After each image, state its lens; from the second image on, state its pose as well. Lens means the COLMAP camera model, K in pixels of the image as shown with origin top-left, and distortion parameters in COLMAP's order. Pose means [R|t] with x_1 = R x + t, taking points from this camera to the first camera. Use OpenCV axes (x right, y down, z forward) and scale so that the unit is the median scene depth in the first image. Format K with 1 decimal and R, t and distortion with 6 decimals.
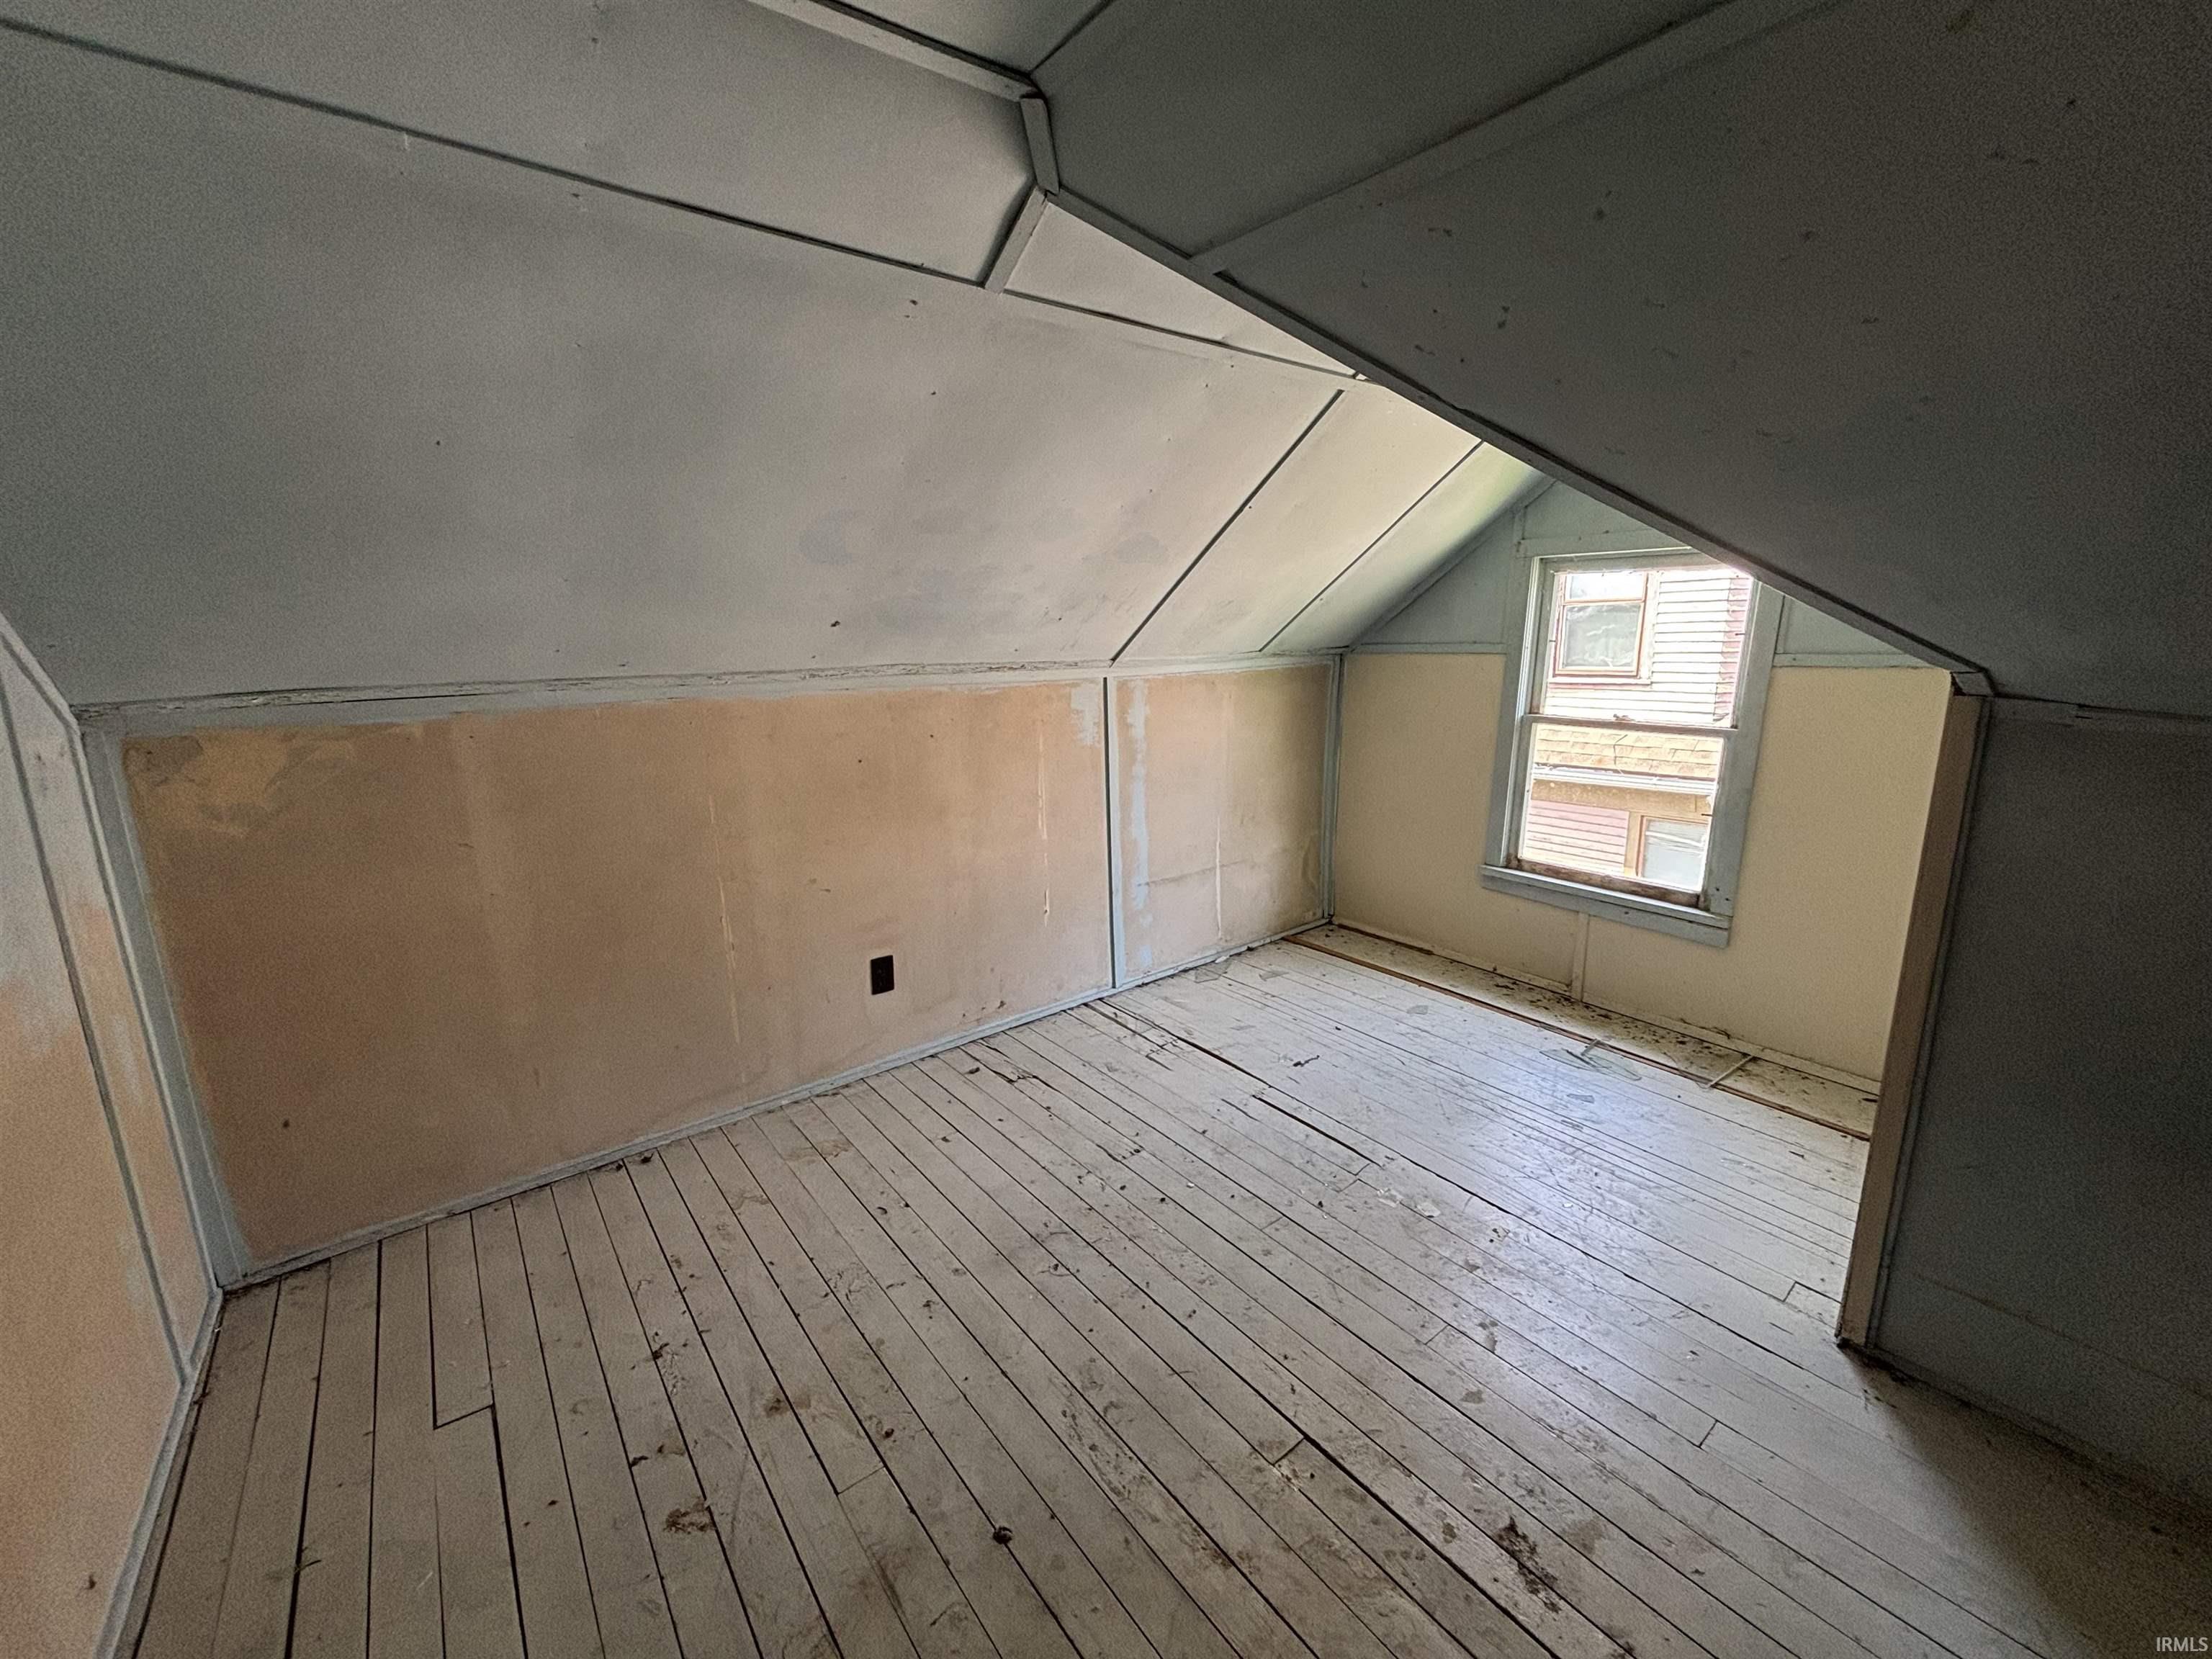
lens RADIAL K [[869.8, 0, 1103.4], [0, 869.8, 834.4], [0, 0, 1]] dist [-0.004808, 0.000024]
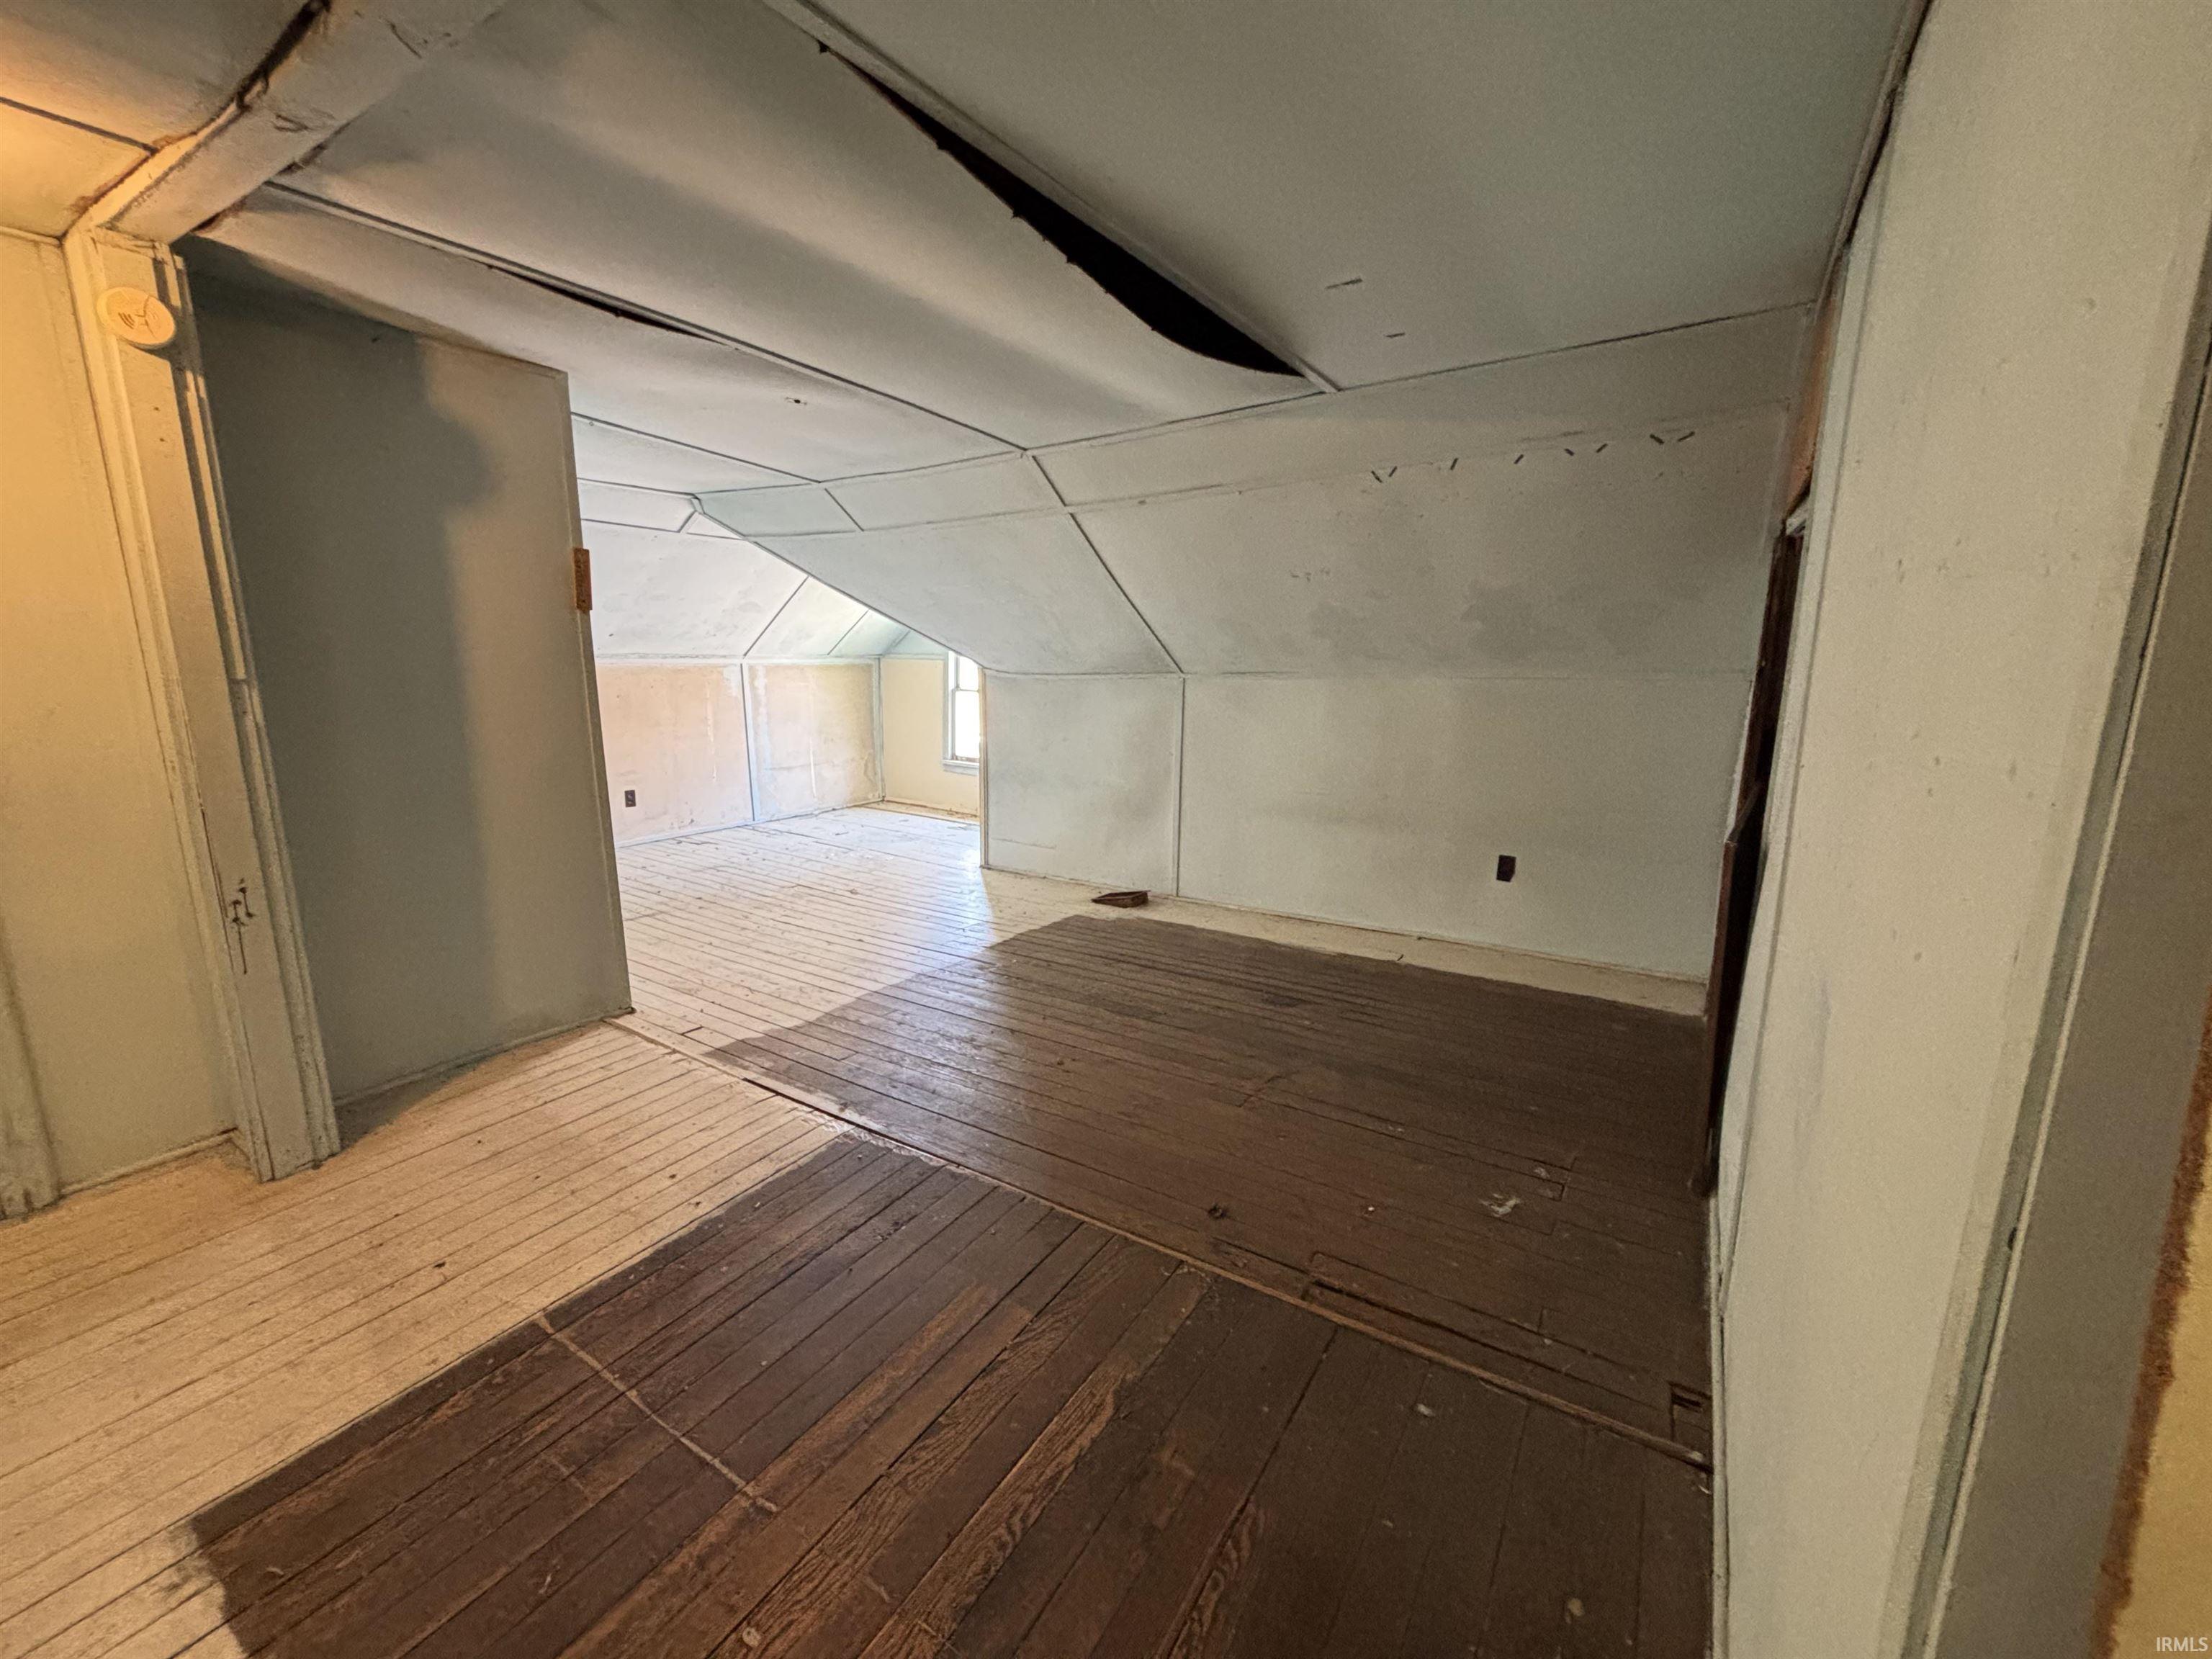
lens RADIAL K [[884.4, 0, 1105.6], [0, 884.4, 833.1], [0, 0, 1]] dist [-0.002270, 0.000770]
pose [[0.948816, -0.032282, 0.314175, 0.163658], [0.039303, 0.999099, -0.016038, 0.317033], [-0.313374, 0.027565, 0.949230, -1.373975]]
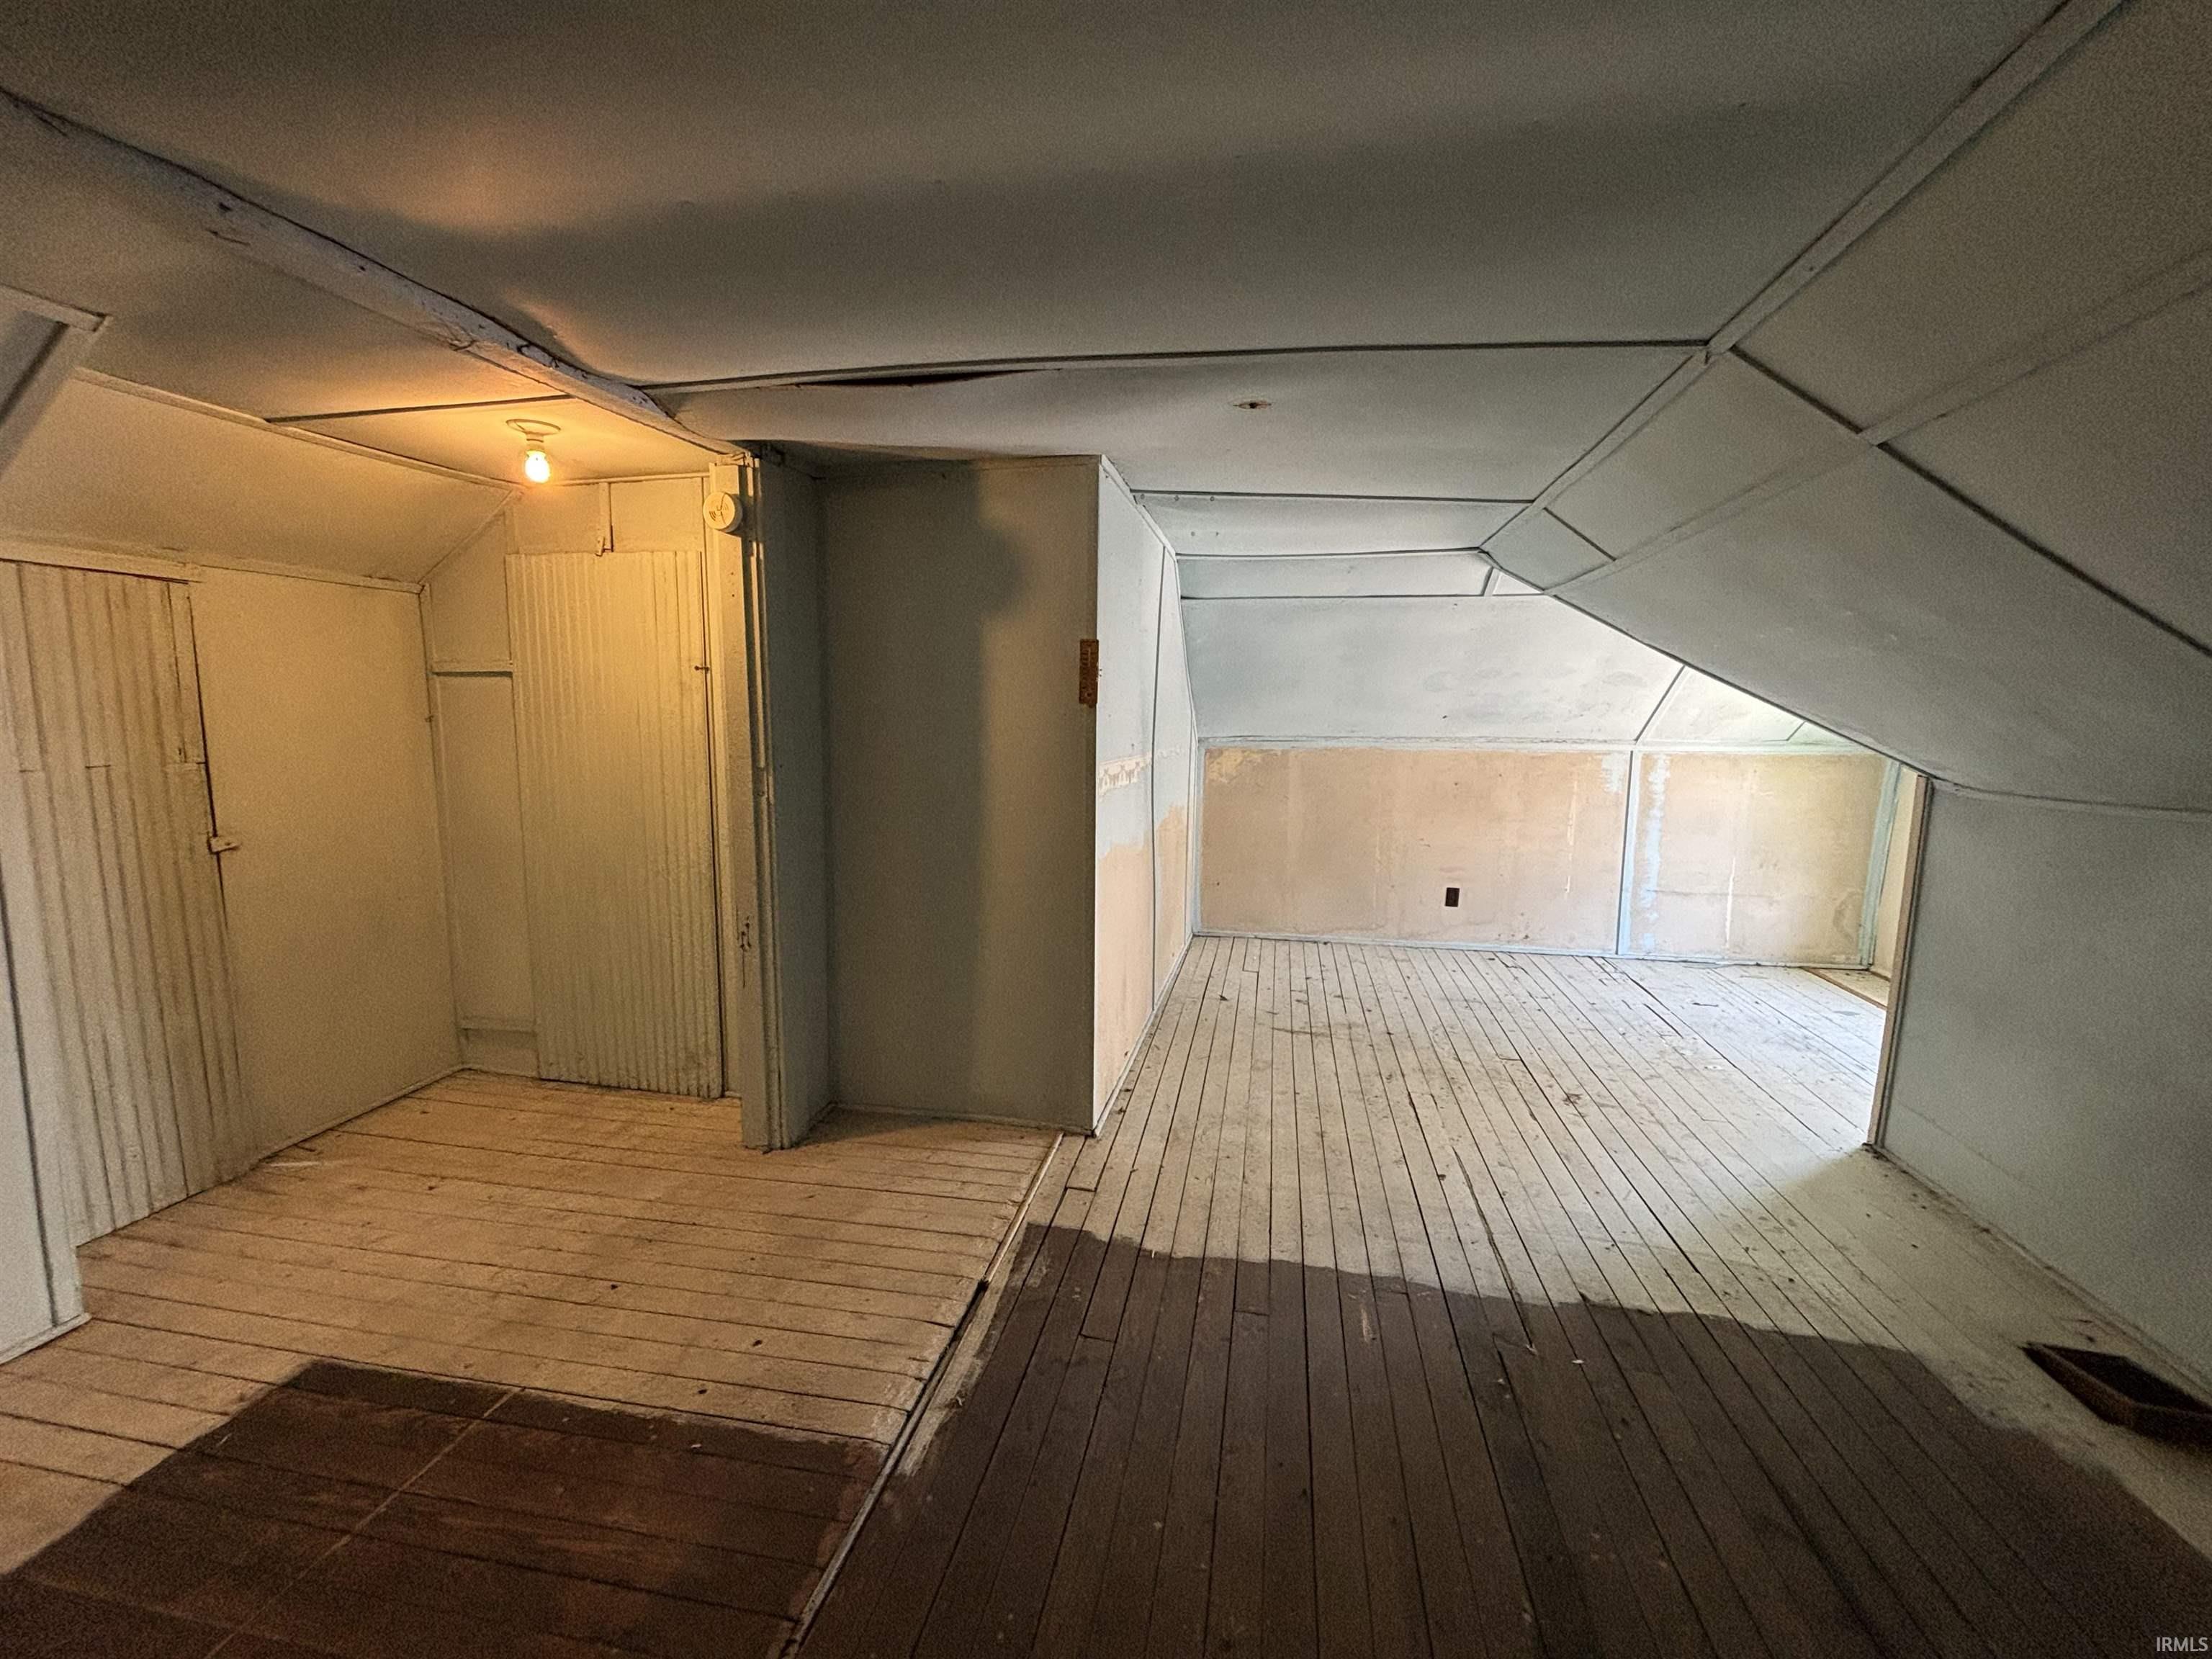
lens RADIAL K [[884.4, 0, 1105.6], [0, 884.4, 833.1], [0, 0, 1]] dist [-0.002270, 0.000770]
pose [[0.647011, 0.128062, -0.751650, 0.666903], [-0.187457, 0.982255, 0.005991, 0.150405], [0.739078, 0.137026, 0.659536, -0.826169]]
